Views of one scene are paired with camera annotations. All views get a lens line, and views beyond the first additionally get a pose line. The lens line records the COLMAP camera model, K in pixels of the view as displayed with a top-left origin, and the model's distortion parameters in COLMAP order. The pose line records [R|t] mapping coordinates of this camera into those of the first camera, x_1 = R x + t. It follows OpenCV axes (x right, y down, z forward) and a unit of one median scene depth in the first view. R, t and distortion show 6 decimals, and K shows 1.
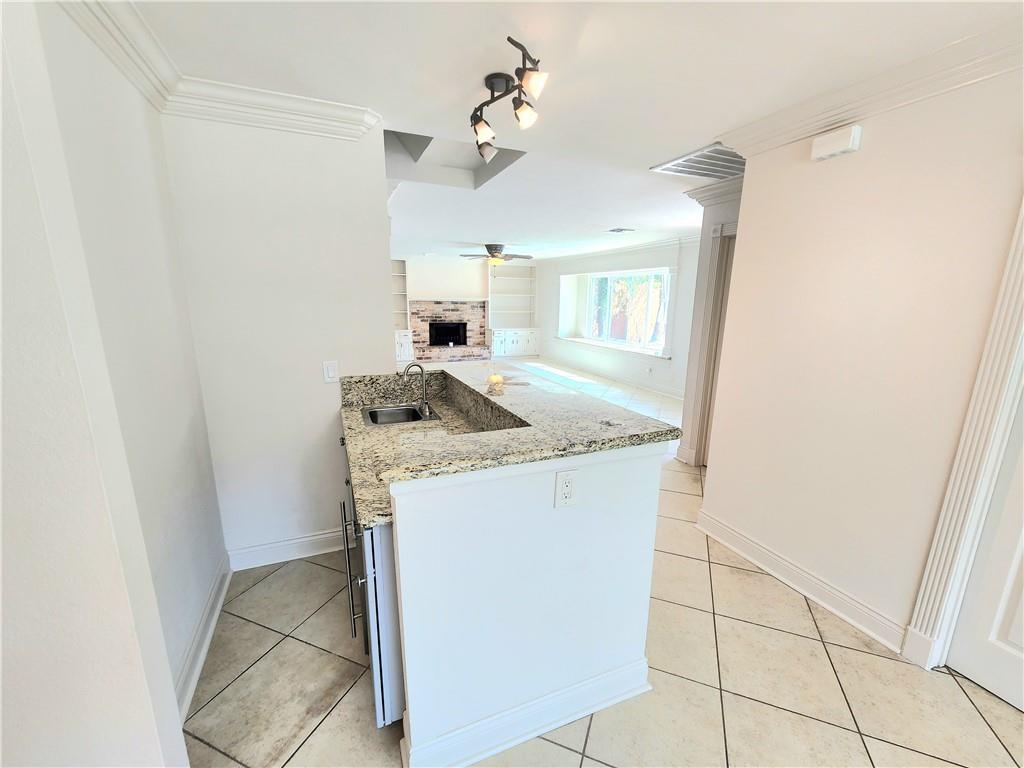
lens RADIAL K [[424.2, 0, 513.2], [0, 424.2, 393.1], [0, 0, 1]] dist [0.000214, 0.000683]
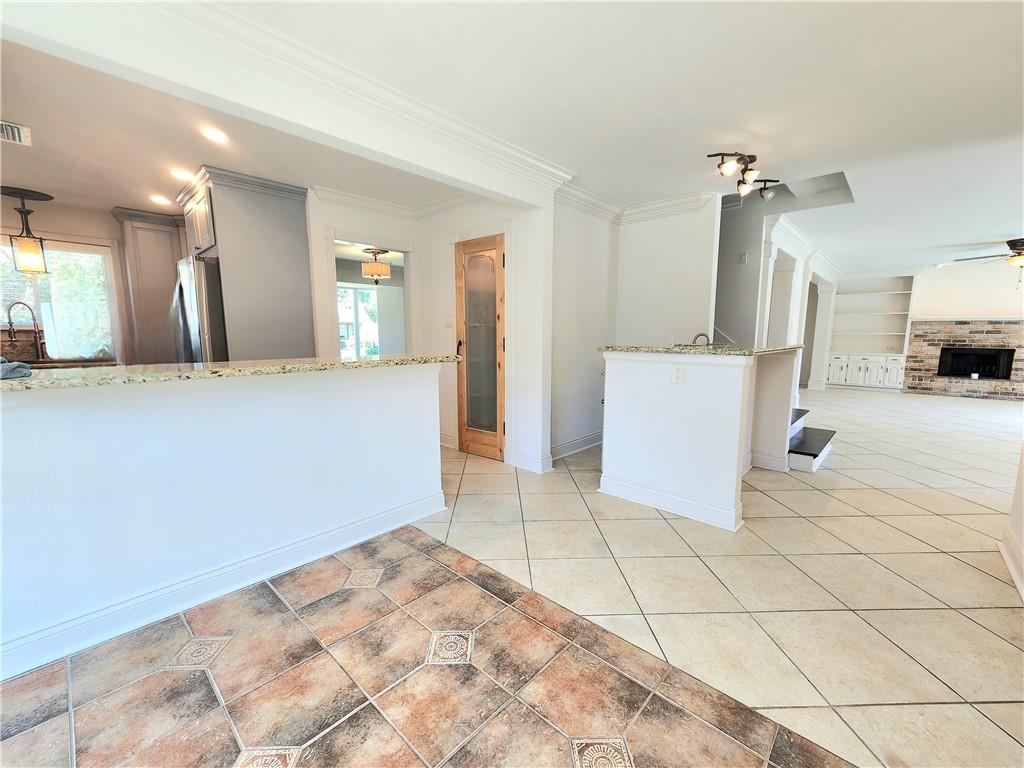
lens RADIAL K [[424.2, 0, 513.2], [0, 424.2, 393.1], [0, 0, 1]] dist [0.000214, 0.000683]
pose [[0.406755, 0.117575, -0.905940, 0.217204], [-0.197394, 0.979568, 0.038503, 0.051807], [0.891956, 0.163166, 0.421653, -0.067923]]
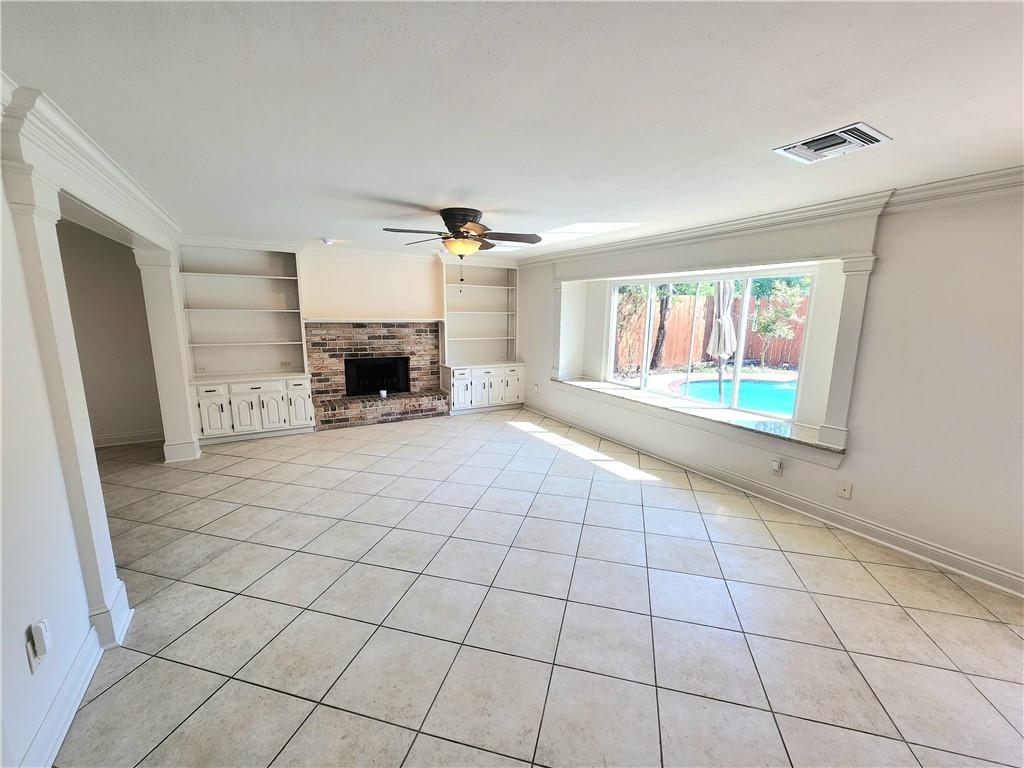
lens RADIAL K [[424.2, 0, 513.2], [0, 424.2, 393.1], [0, 0, 1]] dist [0.000214, 0.000683]
pose [[0.993160, -0.022945, 0.114481, -0.031613], [0.026253, 0.999278, -0.027475, -0.094829], [-0.113768, 0.030292, 0.993045, 0.379378]]
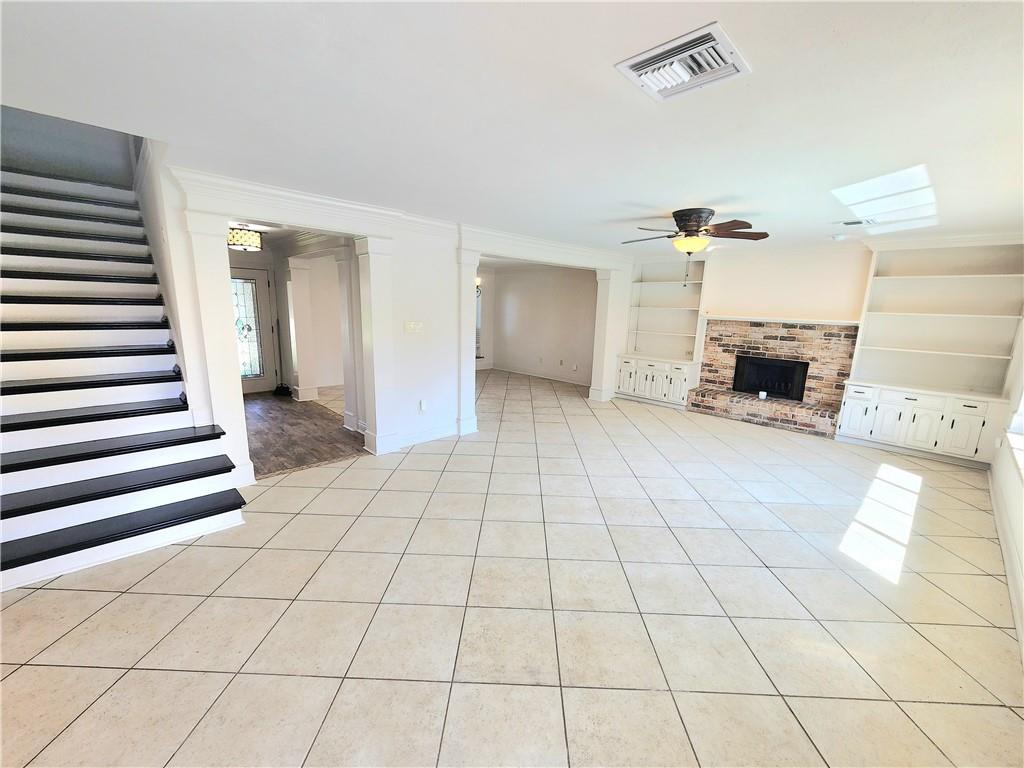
lens RADIAL K [[424.2, 0, 513.2], [0, 424.2, 393.1], [0, 0, 1]] dist [0.000214, 0.000683]
pose [[0.348934, 0.185677, -0.918569, 0.279061], [-0.228968, 0.967361, 0.108562, -0.102912], [0.908746, 0.172442, 0.380059, 0.462970]]
